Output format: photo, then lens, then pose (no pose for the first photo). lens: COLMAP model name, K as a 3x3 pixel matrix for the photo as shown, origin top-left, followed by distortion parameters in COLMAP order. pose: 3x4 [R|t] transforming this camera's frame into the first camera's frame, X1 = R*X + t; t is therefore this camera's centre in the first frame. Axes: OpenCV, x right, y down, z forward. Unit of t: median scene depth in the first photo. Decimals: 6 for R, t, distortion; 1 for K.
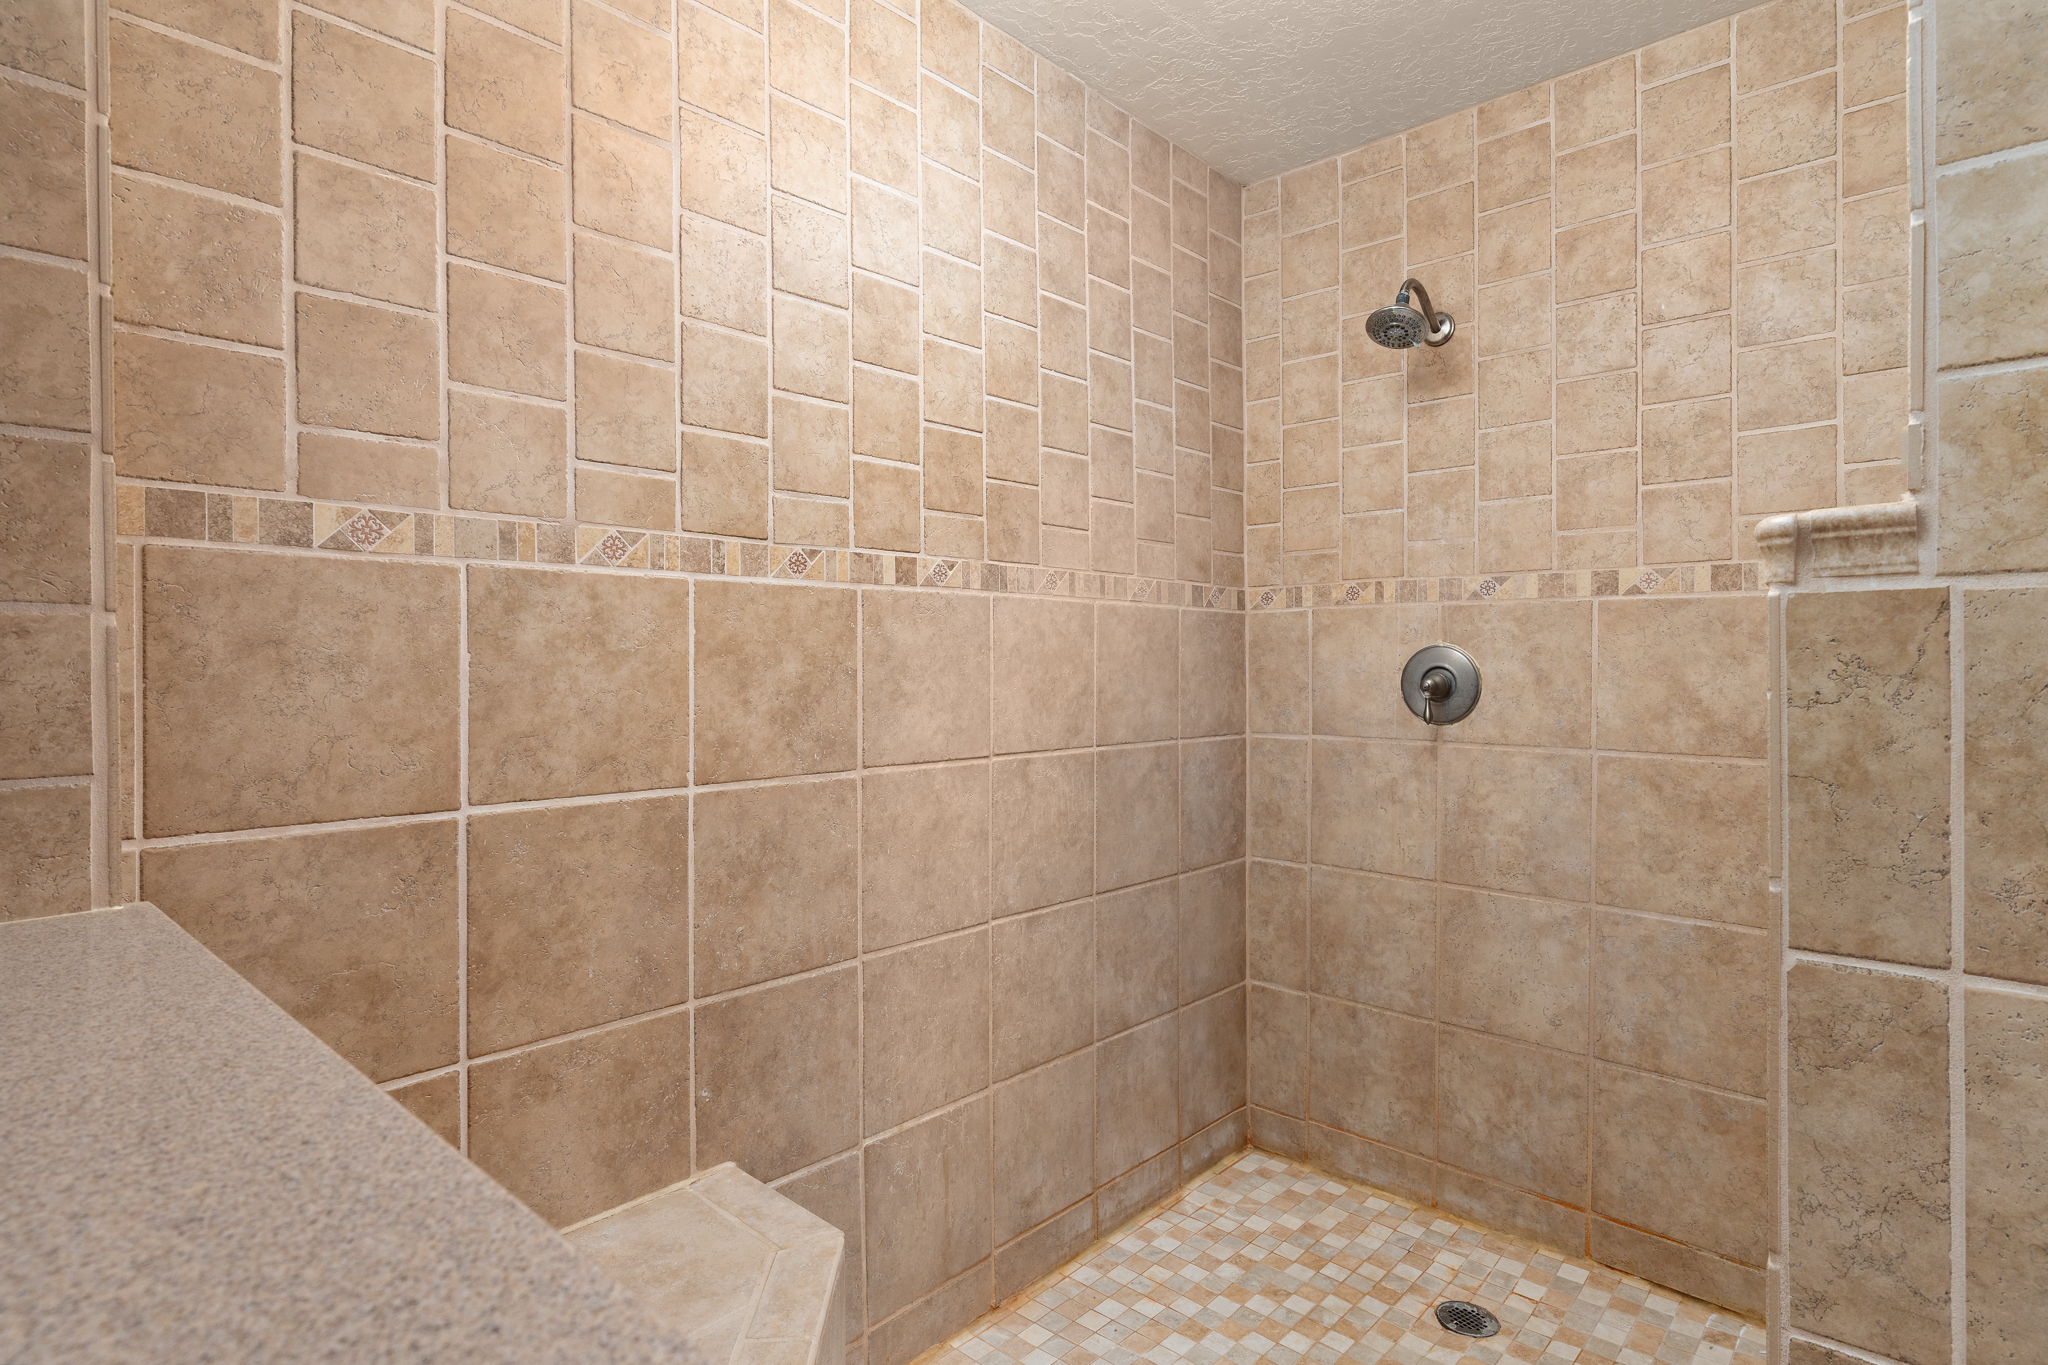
lens RADIAL K [[1057.5, 0, 1019.2], [0, 1057.5, 666.5], [0, 0, 1]] dist [-0.000414, 0.001640]
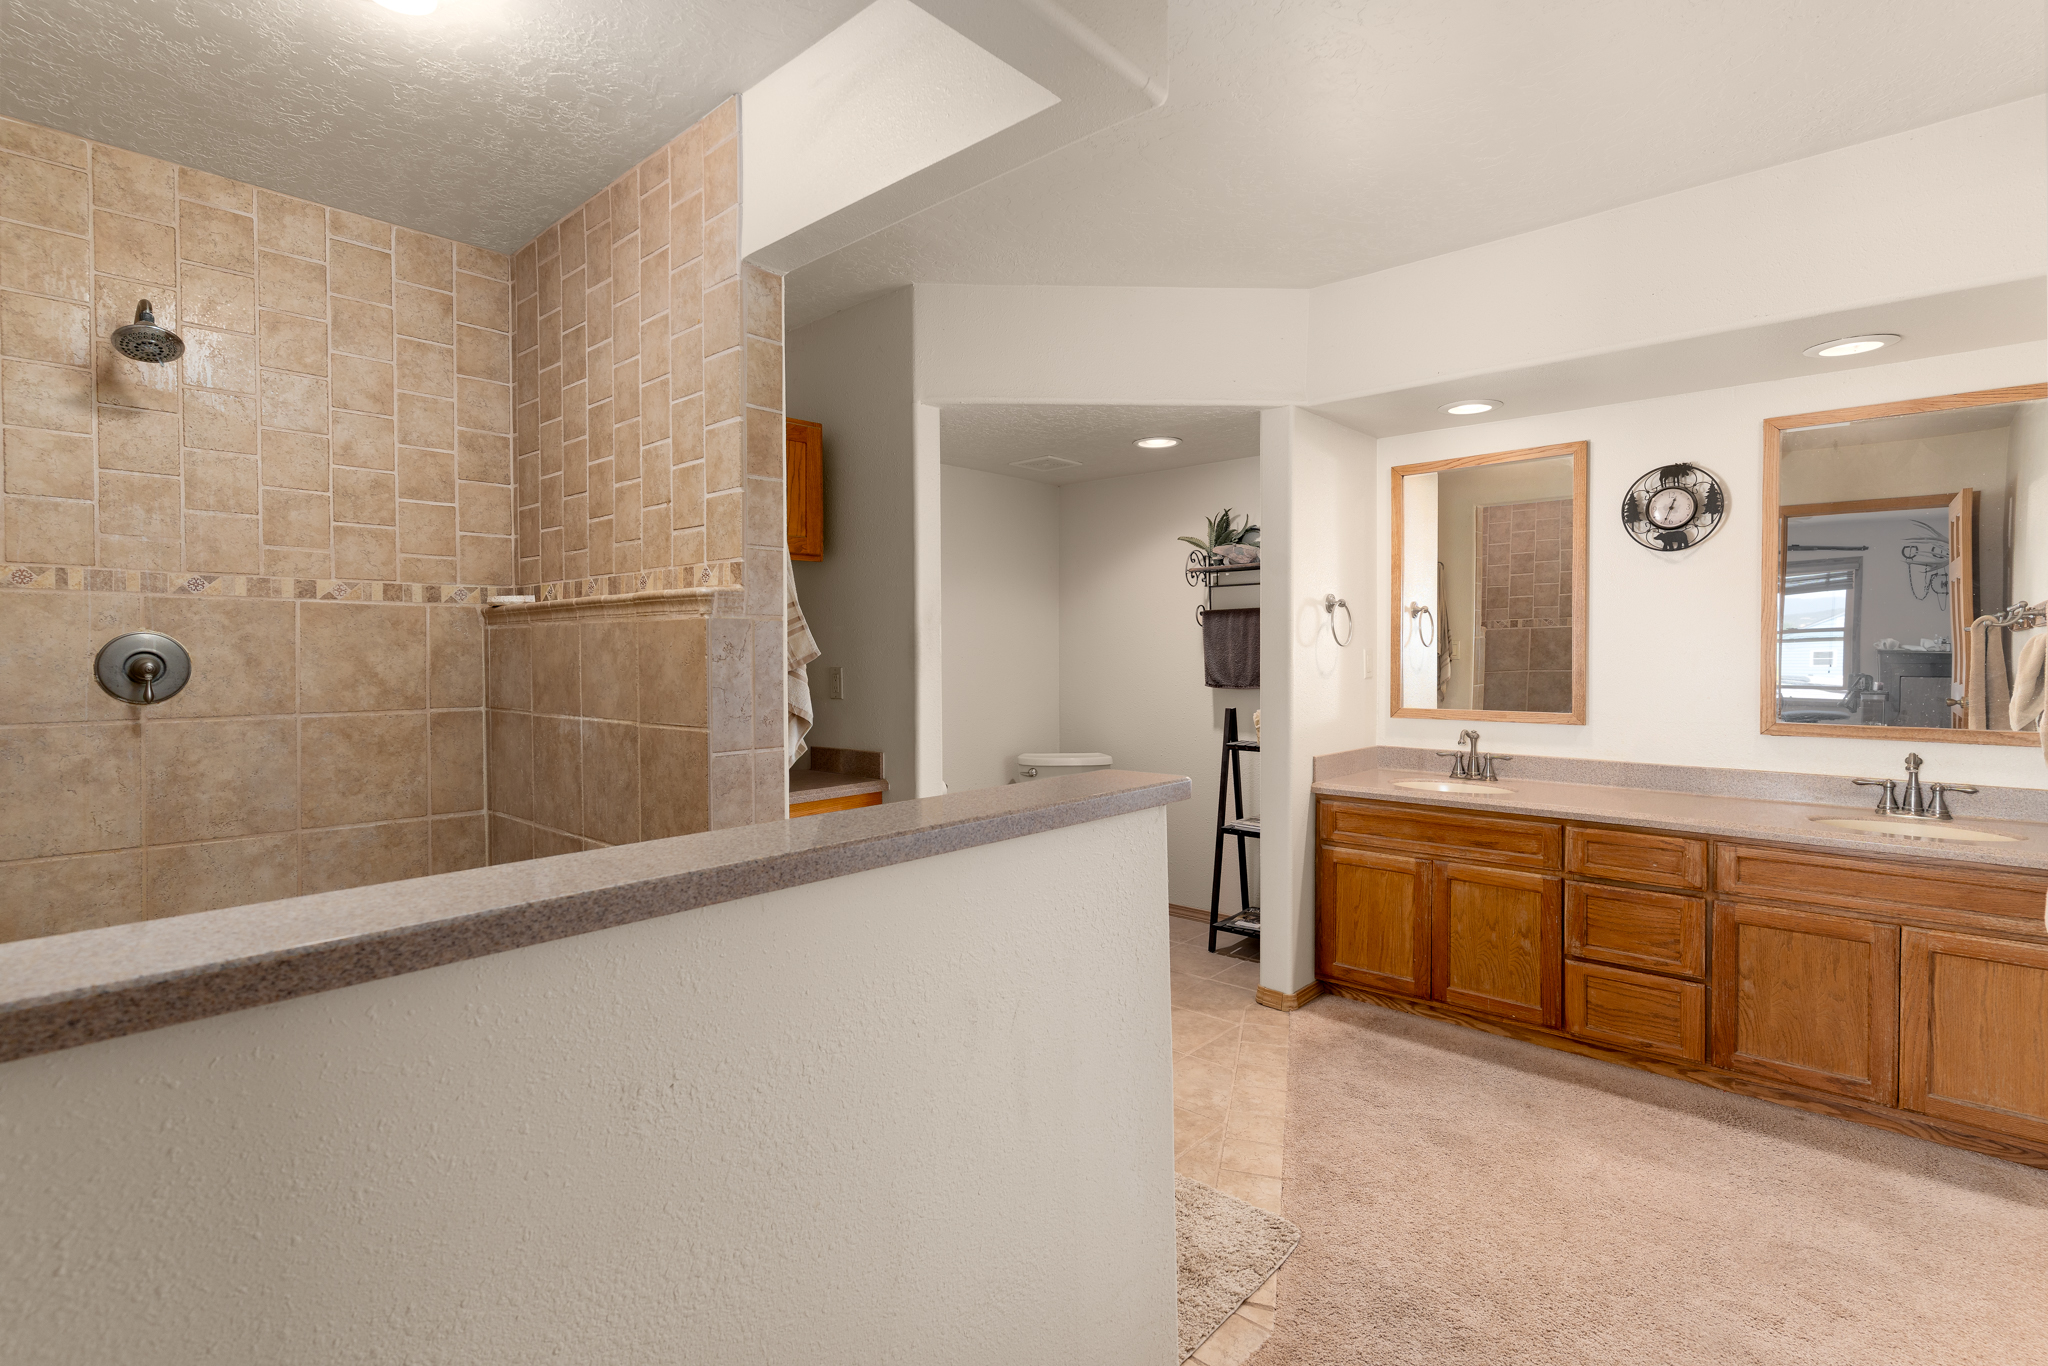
lens RADIAL K [[980.6, 0, 1023.7], [0, 980.6, 671.5], [0, 0, 1]] dist [0.001405, -0.000450]
pose [[-0.010287, -0.018350, 0.999779, -0.686457], [0.007436, 0.999803, 0.018427, 0.009439], [-0.999919, 0.007624, -0.010149, 0.098686]]
